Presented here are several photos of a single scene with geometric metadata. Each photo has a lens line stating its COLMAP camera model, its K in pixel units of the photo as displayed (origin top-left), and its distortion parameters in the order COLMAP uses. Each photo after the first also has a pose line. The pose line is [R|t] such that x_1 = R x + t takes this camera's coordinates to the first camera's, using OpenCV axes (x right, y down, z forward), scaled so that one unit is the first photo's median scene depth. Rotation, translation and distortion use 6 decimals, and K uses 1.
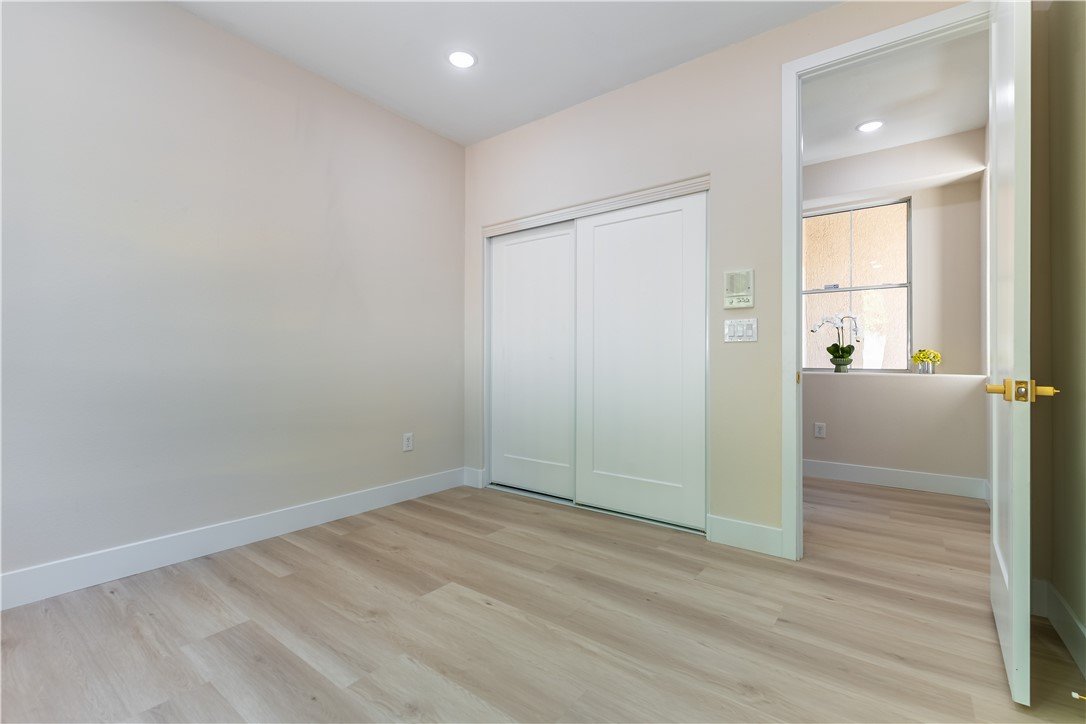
lens RADIAL K [[467.6, 0, 543.0], [0, 467.6, 362.0], [0, 0, 1]] dist [0.000003, -0.000171]
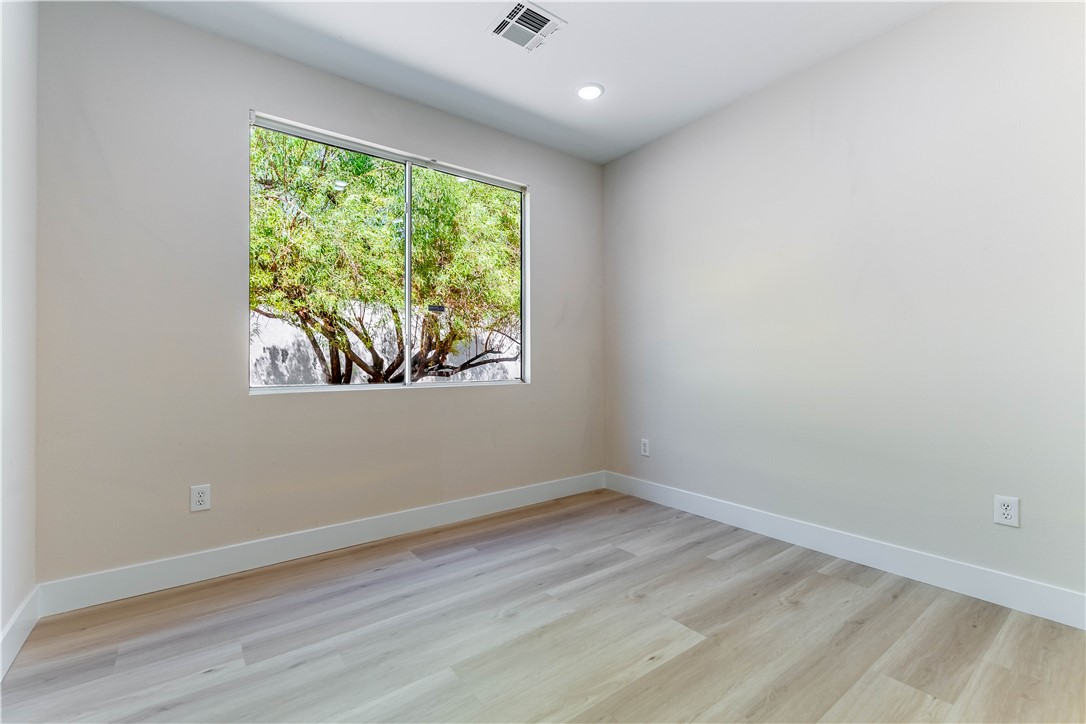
lens RADIAL K [[467.6, 0, 543.0], [0, 467.6, 362.0], [0, 0, 1]] dist [0.000003, -0.000171]
pose [[-0.247222, -0.002251, -0.968956, 0.680362], [0.000869, 0.999996, -0.002545, -0.025791], [0.968958, -0.001471, -0.247219, 0.896164]]
